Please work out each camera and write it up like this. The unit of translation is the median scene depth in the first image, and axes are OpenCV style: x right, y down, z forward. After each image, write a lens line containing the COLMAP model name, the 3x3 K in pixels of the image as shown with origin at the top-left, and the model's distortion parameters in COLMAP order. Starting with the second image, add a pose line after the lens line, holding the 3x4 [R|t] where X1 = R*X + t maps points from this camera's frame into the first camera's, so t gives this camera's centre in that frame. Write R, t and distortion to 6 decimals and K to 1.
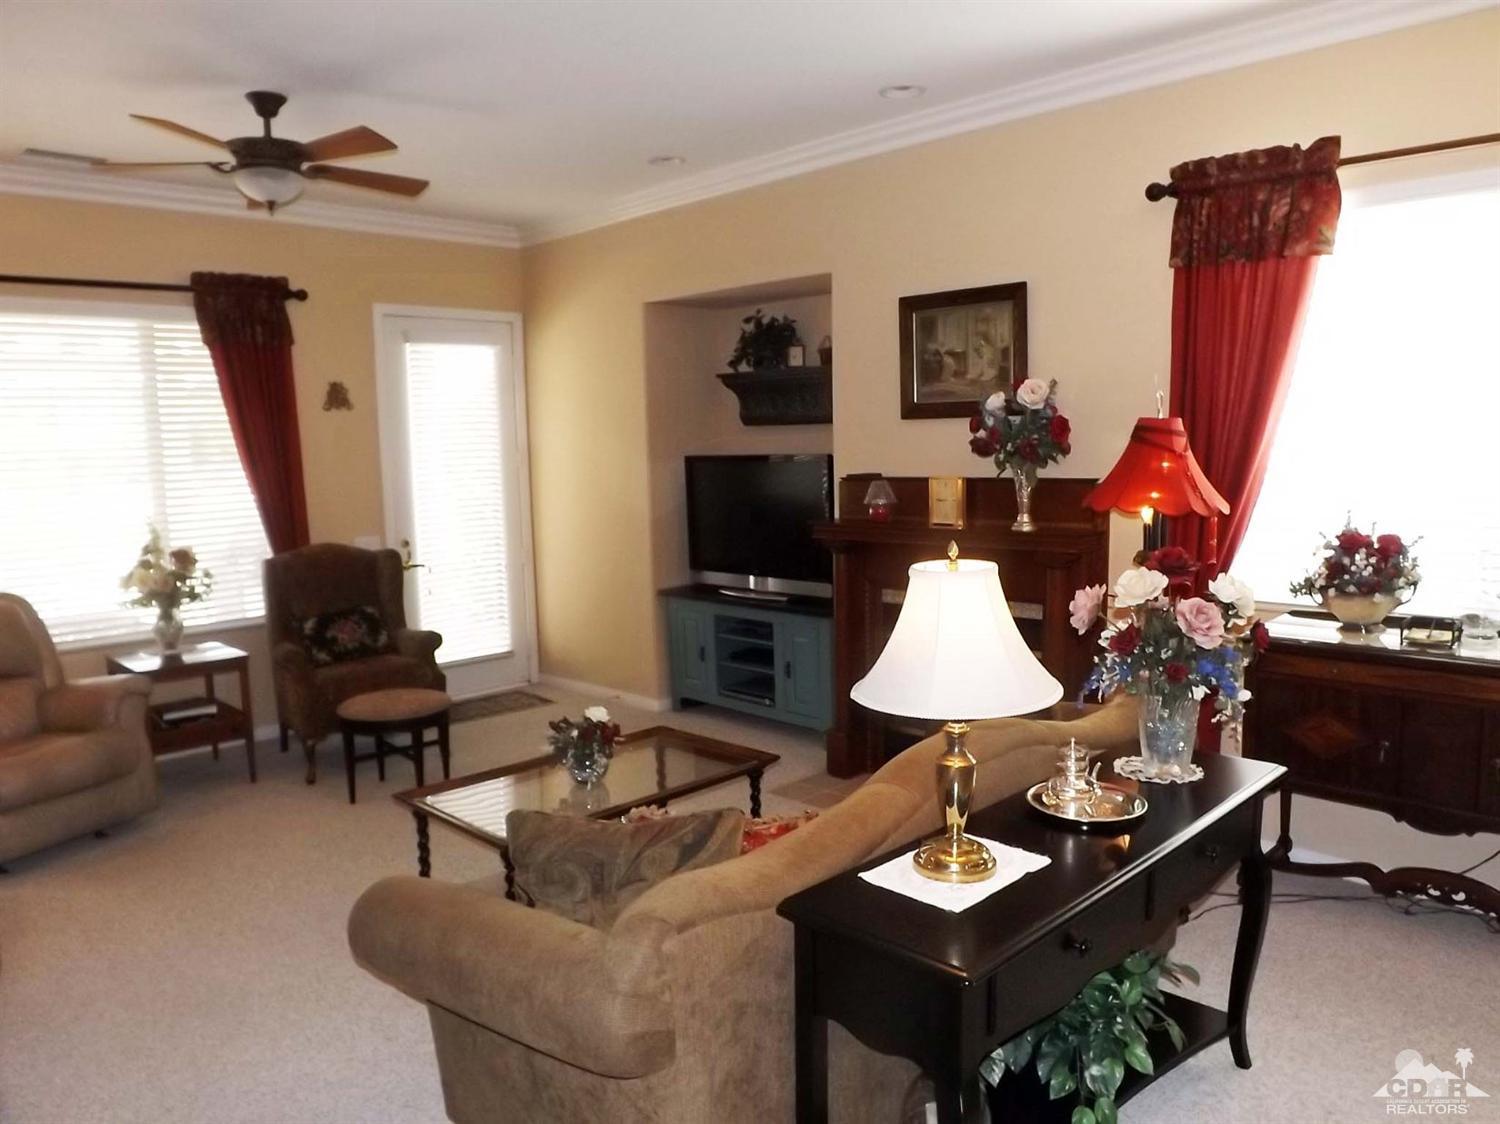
lens RADIAL K [[1116.3, 0, 762.9], [0, 1116.3, 556.5], [0, 0, 1]] dist [-0.046801, 0.007987]
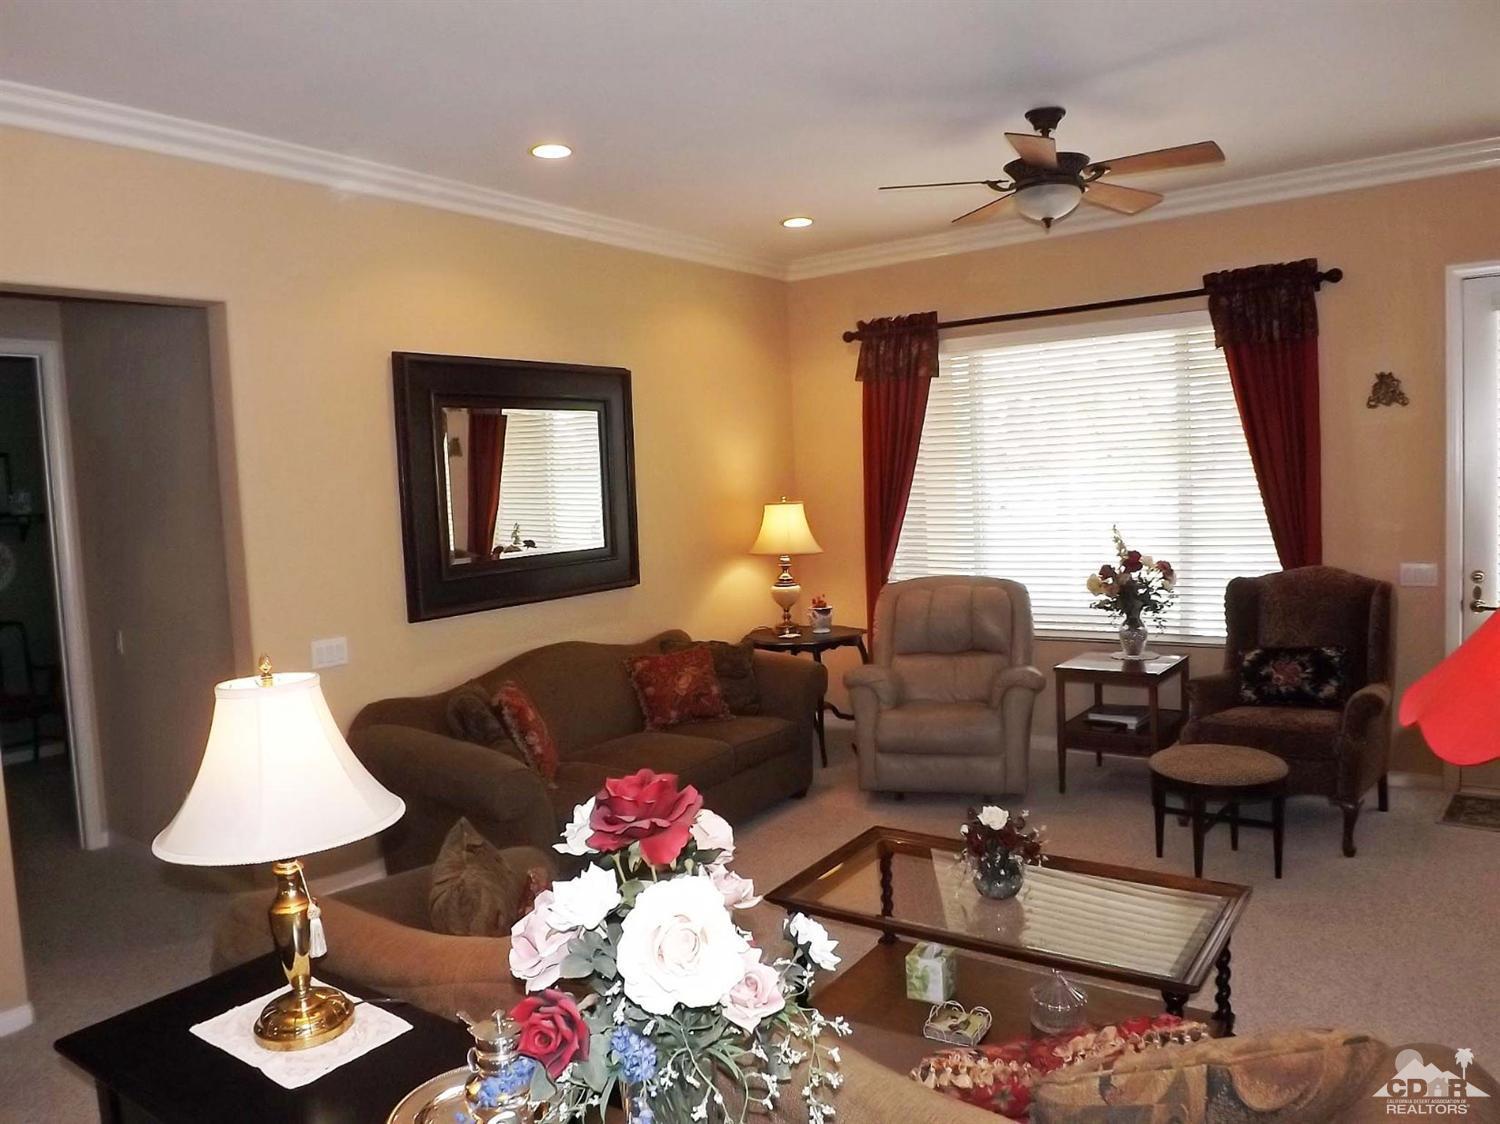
lens RADIAL K [[1110.2, 0, 747.4], [0, 1110.2, 536.9], [0, 0, 1]] dist [-0.032896, 0.004073]
pose [[0.155601, 0.076061, -0.984887, 0.828316], [-0.063907, 0.995718, 0.066801, -0.140915], [0.985751, 0.052547, 0.159796, 0.958689]]
